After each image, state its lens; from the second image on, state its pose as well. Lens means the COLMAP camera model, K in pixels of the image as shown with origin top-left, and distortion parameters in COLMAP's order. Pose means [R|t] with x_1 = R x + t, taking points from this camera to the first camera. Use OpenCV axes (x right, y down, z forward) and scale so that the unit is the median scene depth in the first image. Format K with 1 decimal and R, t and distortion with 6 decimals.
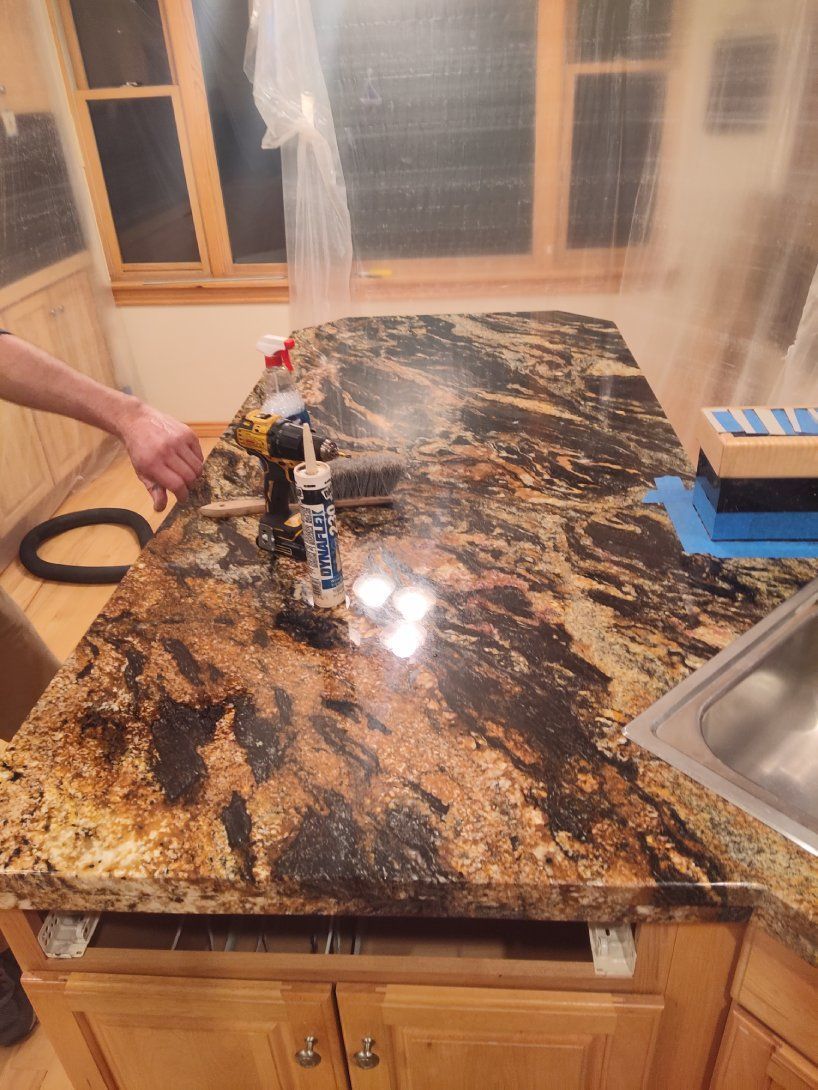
lens RADIAL K [[808.0, 0, 409.0], [0, 808.0, 545.0], [0, 0, 1]] dist [0.102398, -0.131861]
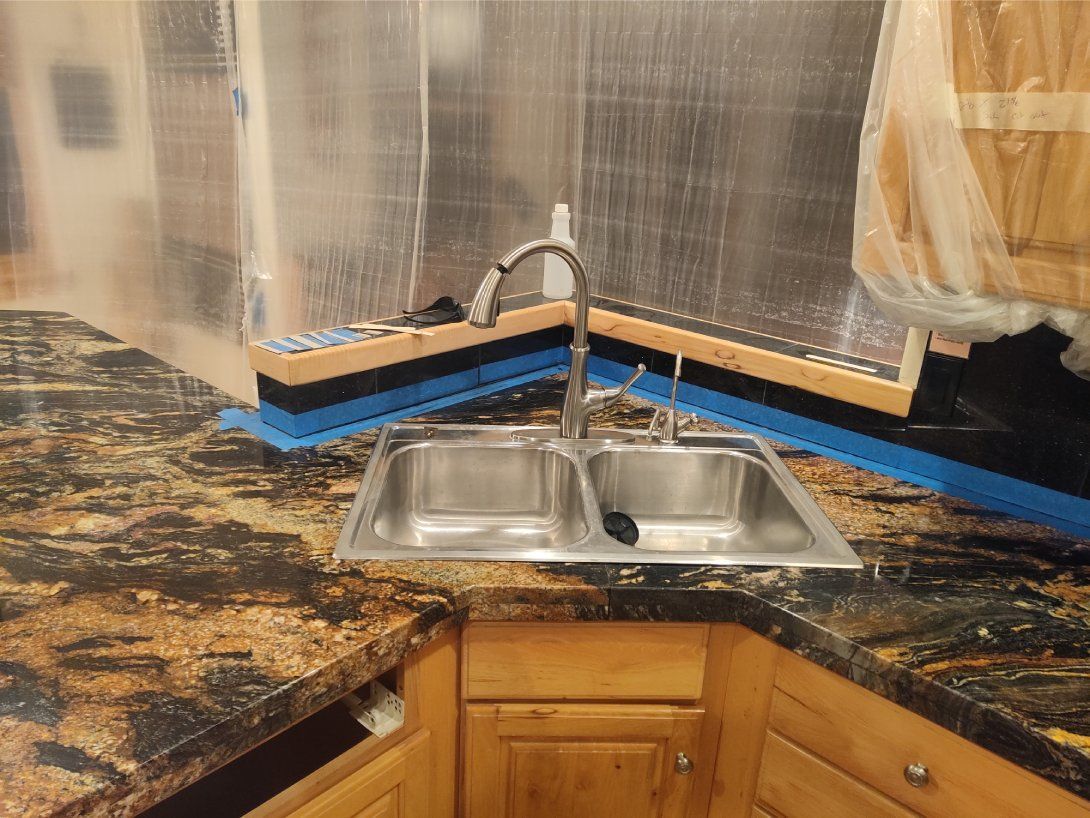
lens RADIAL K [[808.0, 0, 545.0], [0, 808.0, 409.0], [0, 0, 1]] dist [0.102398, -0.131861]
pose [[0.616450, -0.201341, 0.761217, -0.419486], [0.329162, 0.944123, -0.016843, 0.122336], [-0.715292, 0.260946, 0.648278, -0.129821]]
